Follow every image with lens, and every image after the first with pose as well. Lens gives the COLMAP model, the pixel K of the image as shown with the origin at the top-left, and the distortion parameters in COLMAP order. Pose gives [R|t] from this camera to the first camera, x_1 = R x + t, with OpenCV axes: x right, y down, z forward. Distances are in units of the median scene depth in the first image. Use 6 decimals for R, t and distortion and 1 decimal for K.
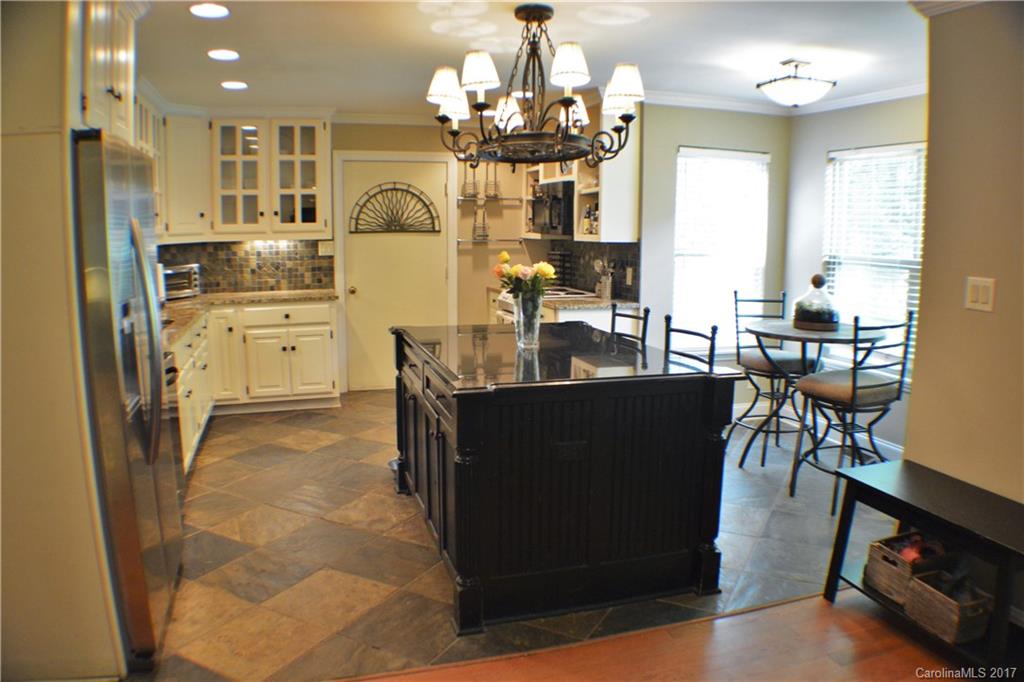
lens RADIAL K [[739.8, 0, 512.0], [0, 739.8, 341.0], [0, 0, 1]] dist [-0.201247, 0.054366]
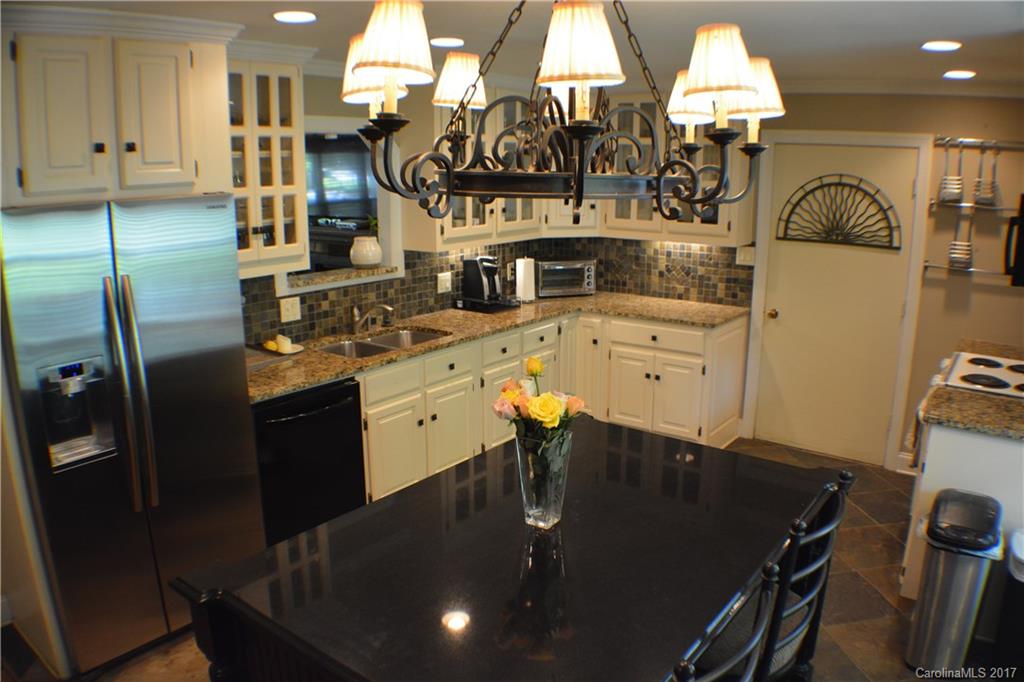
lens RADIAL K [[758.1, 0, 512.0], [0, 758.1, 341.0], [0, 0, 1]] dist [-0.187967, 0.034144]
pose [[0.590749, 0.182419, -0.785964, 0.248058], [-0.125574, 0.983024, 0.133771, -0.116428], [0.797024, 0.019671, 0.603627, 0.331527]]
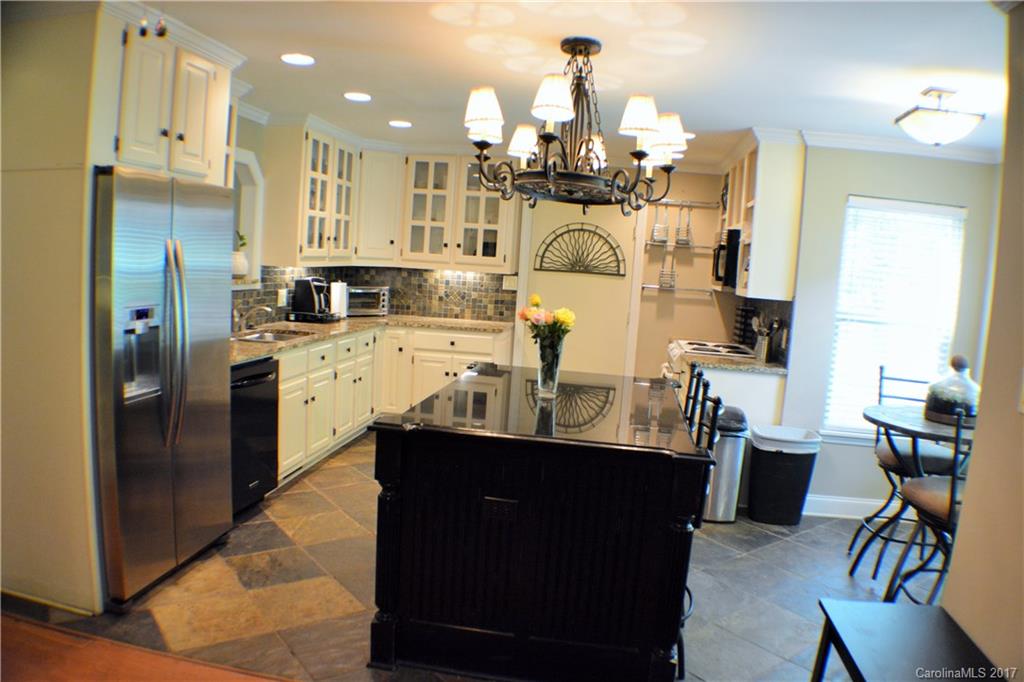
lens RADIAL K [[739.8, 0, 512.0], [0, 739.8, 341.0], [0, 0, 1]] dist [-0.201247, 0.054366]
pose [[0.900026, 0.101735, -0.423795, 0.204927], [-0.125984, 0.991593, -0.029518, -0.015816], [0.417229, 0.079958, 0.905277, 0.063593]]
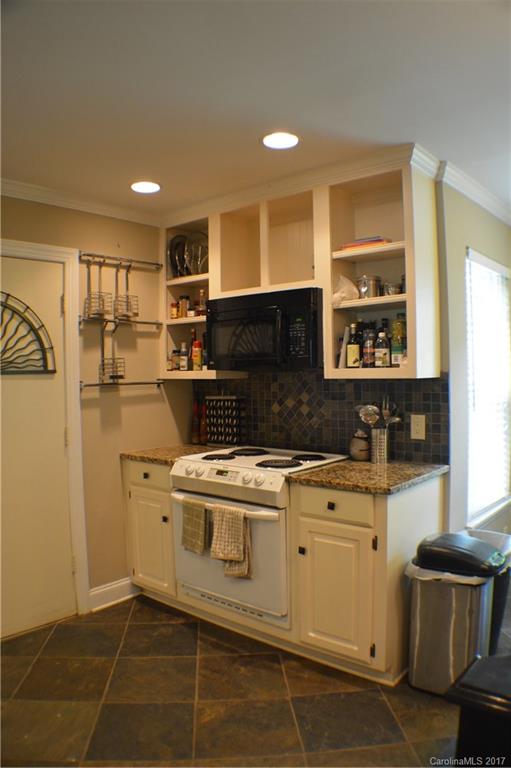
lens RADIAL K [[568.6, 0, 255.5], [0, 568.6, 384.0], [0, 0, 1]] dist [-0.187967, 0.034144]
pose [[0.844350, -0.034582, 0.534675, -0.221302], [0.103082, 0.989757, -0.098769, -0.080937], [-0.525783, 0.138511, 0.839266, 0.559551]]
